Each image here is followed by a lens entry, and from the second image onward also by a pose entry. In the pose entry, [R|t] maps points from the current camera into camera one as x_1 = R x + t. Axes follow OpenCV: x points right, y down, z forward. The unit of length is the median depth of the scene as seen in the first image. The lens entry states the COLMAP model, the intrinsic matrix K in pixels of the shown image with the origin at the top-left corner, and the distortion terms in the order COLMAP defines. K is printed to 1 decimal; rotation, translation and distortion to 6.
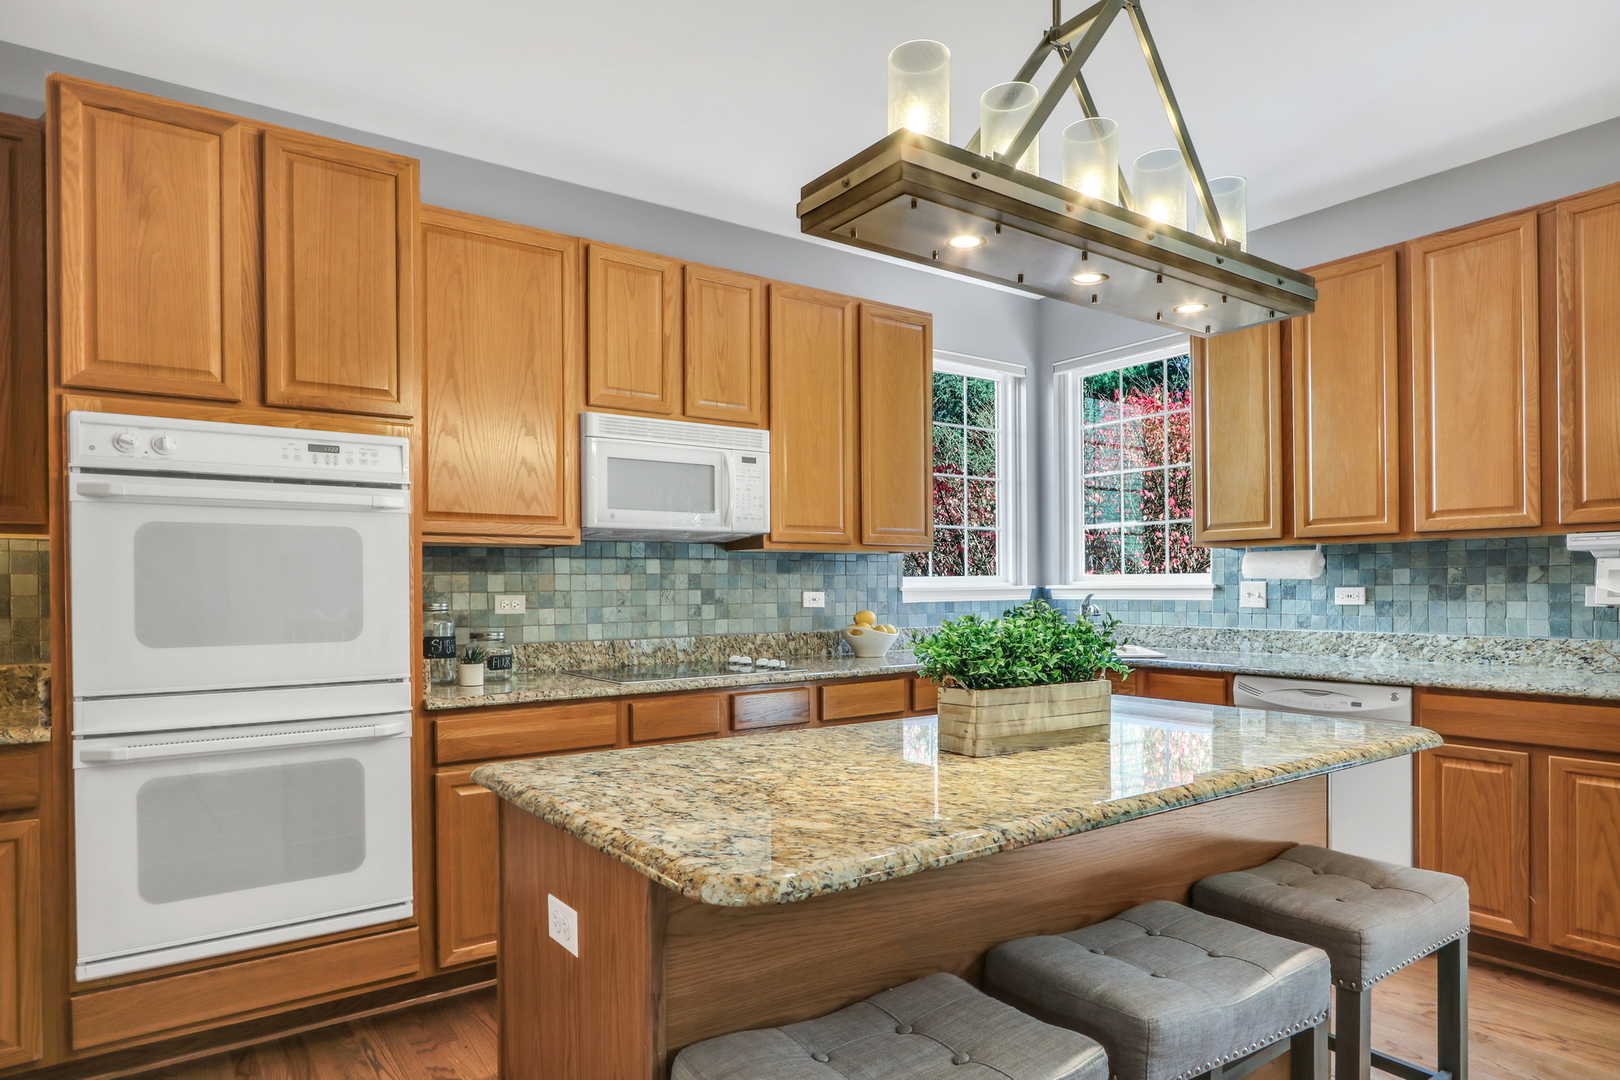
lens RADIAL K [[950.6, 0, 793.3], [0, 950.6, 591.4], [0, 0, 1]] dist [-0.024824, 0.018040]
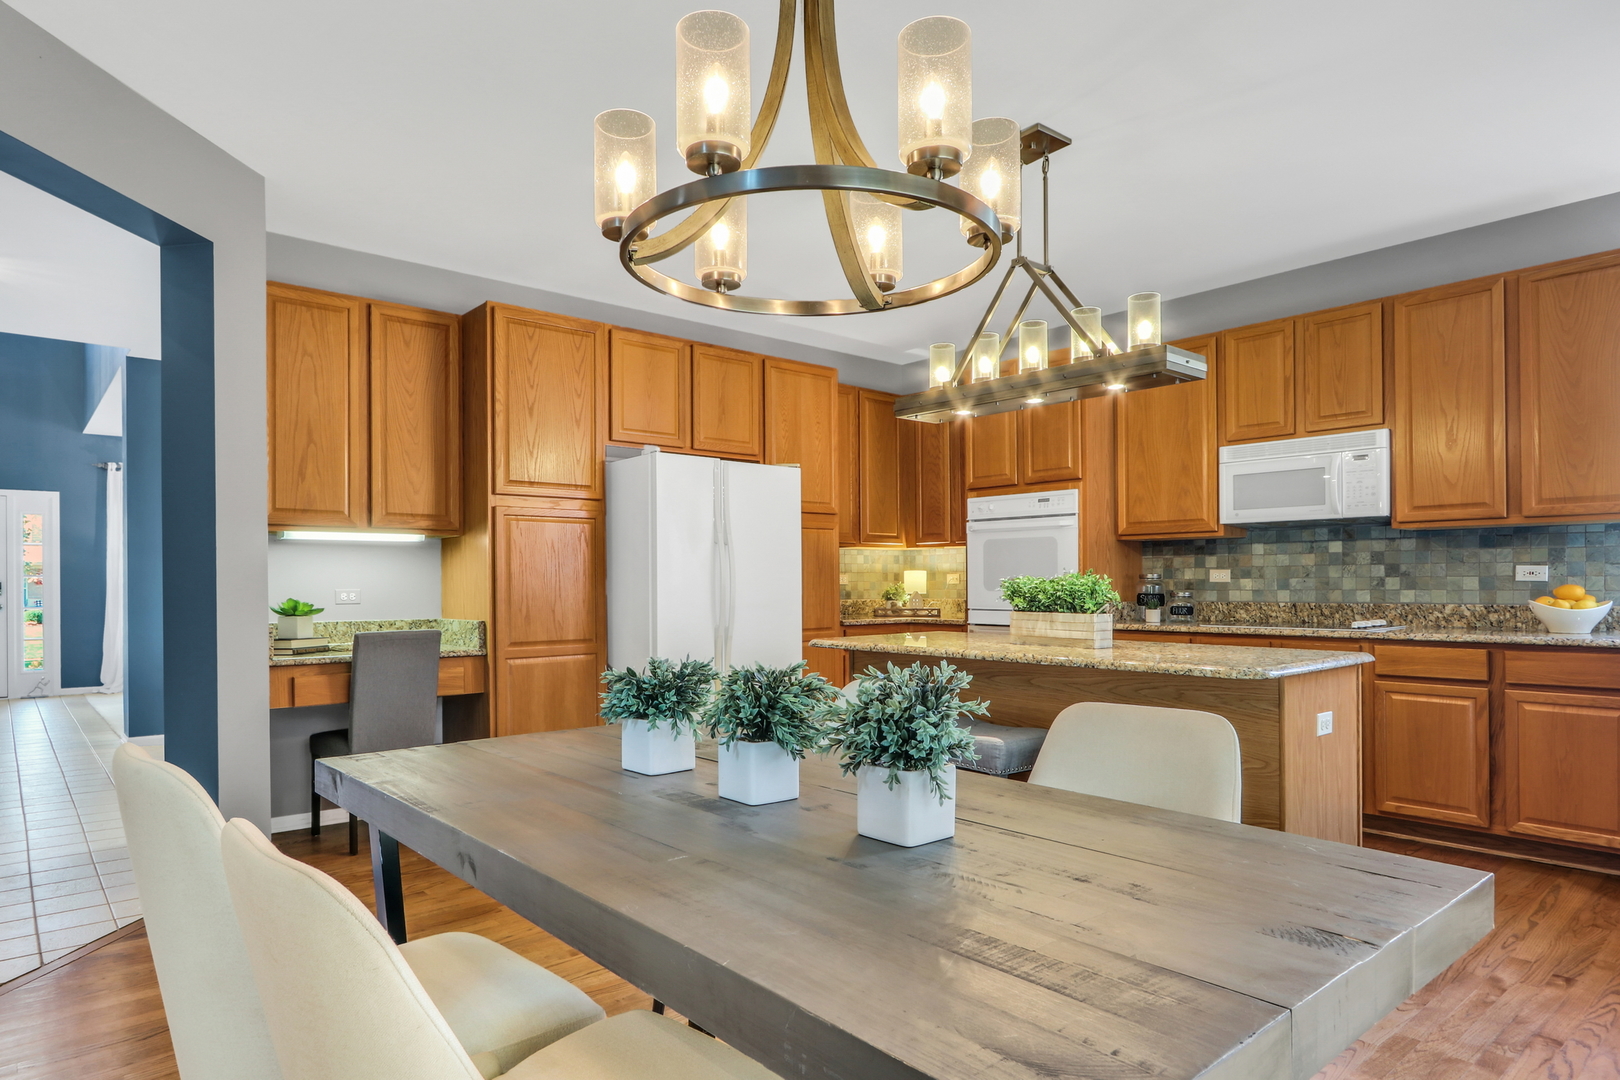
lens RADIAL K [[963.8, 0, 772.7], [0, 963.8, 583.9], [0, 0, 1]] dist [0.000761, 0.000678]
pose [[0.073665, 0.008420, -0.997248, 1.187288], [0.000071, 0.999964, 0.008449, 0.013719], [0.997283, -0.000693, 0.073662, 0.169324]]
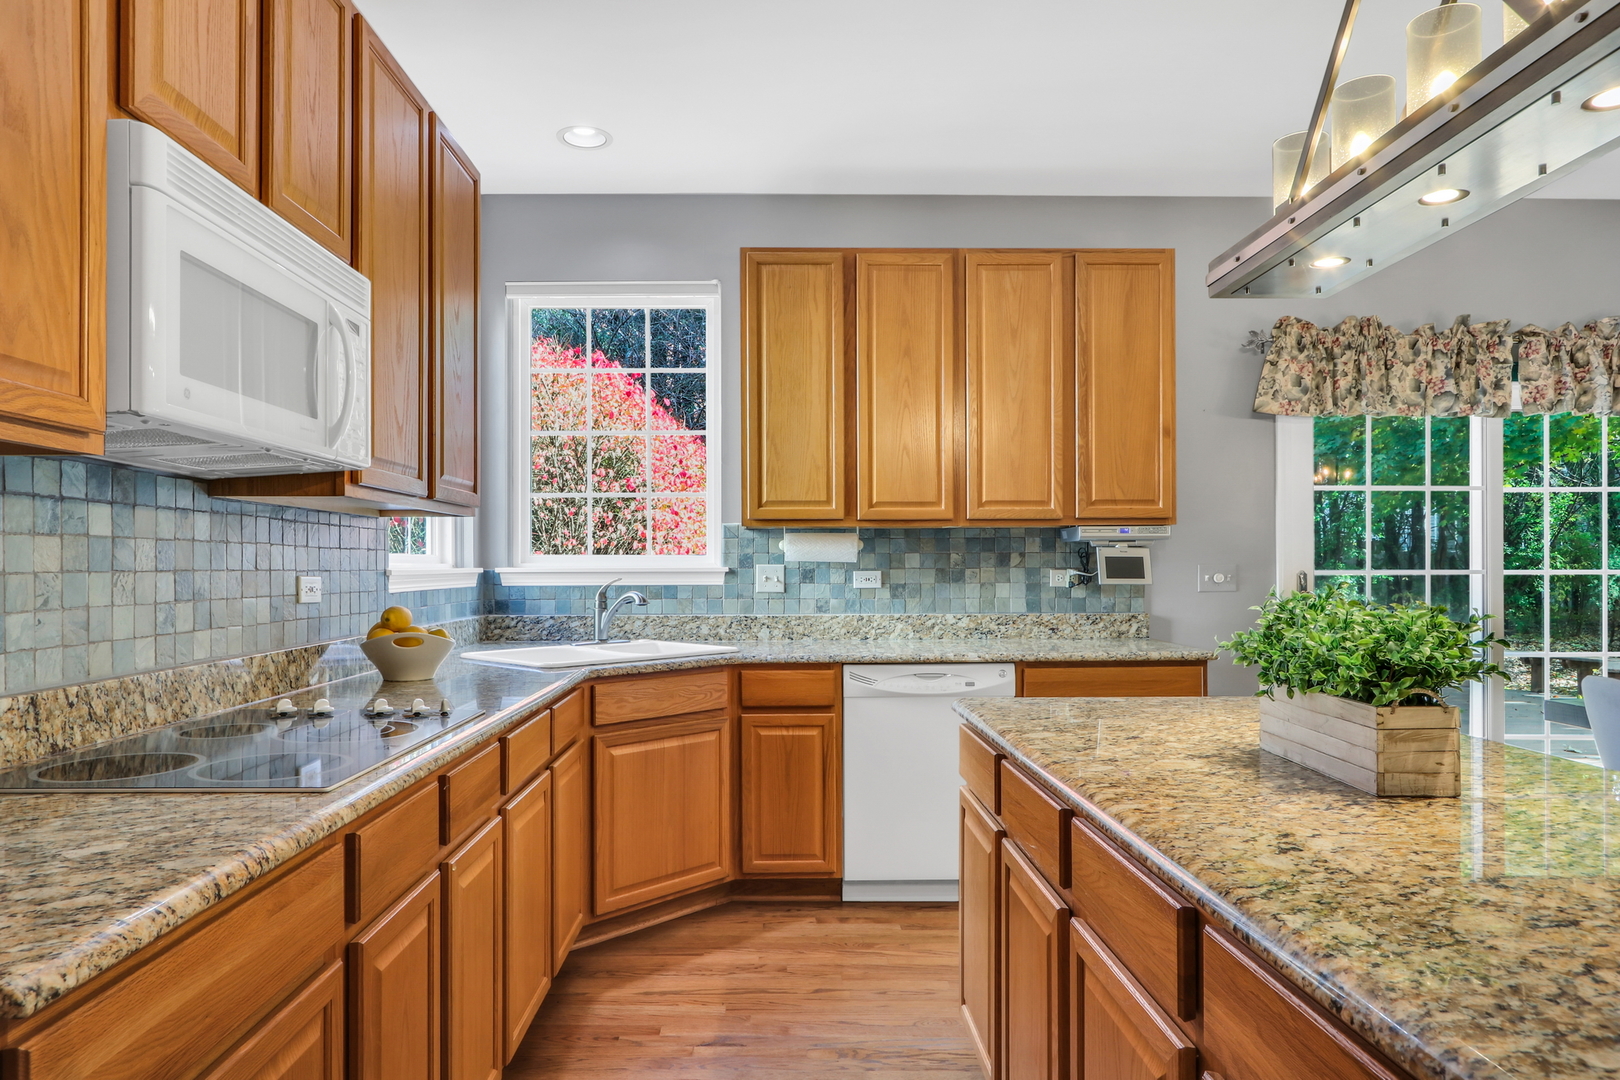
lens RADIAL K [[994.1, 0, 797.2], [0, 994.1, 560.8], [0, 0, 1]] dist [-0.002931, -0.000100]
pose [[0.568143, 0.011062, 0.822855, -0.379292], [0.002669, 0.999880, -0.015285, 0.001261], [-0.822925, 0.010880, 0.568045, 0.507788]]
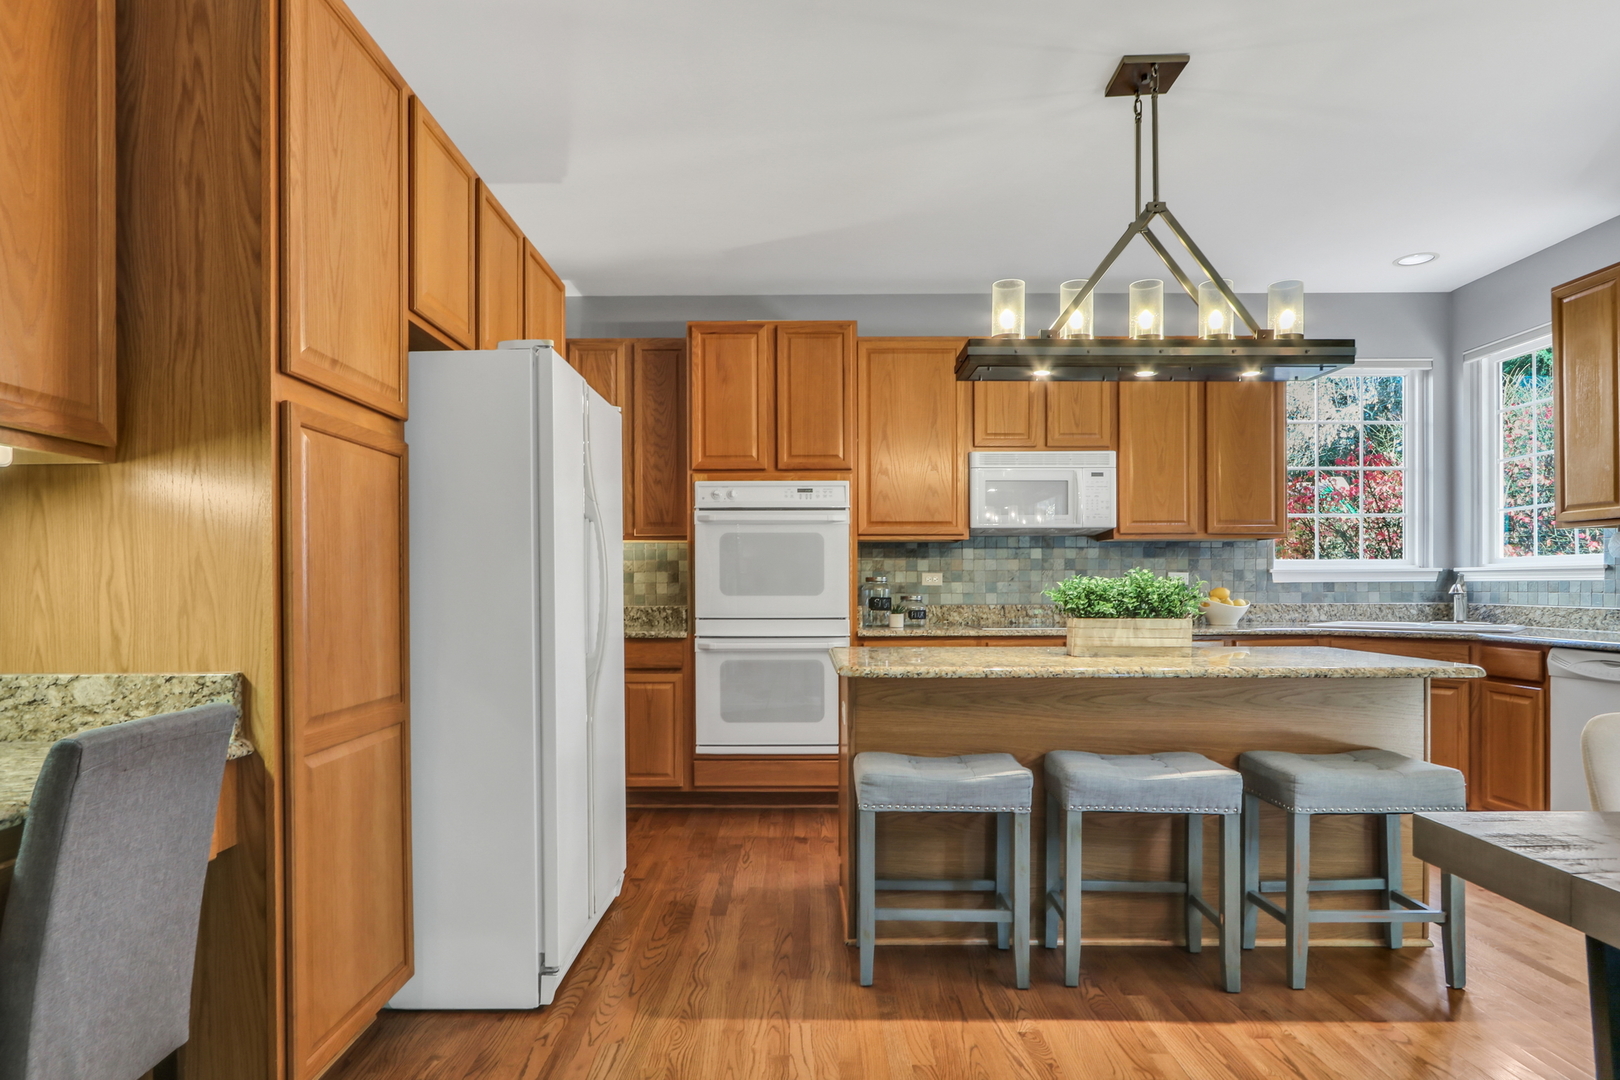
lens RADIAL K [[950.6, 0, 793.3], [0, 950.6, 591.4], [0, 0, 1]] dist [-0.024824, 0.018040]
pose [[0.812372, 0.009172, -0.583067, 0.414717], [-0.005858, 0.999954, 0.007567, 0.023240], [0.583110, -0.002731, 0.812389, -0.380047]]
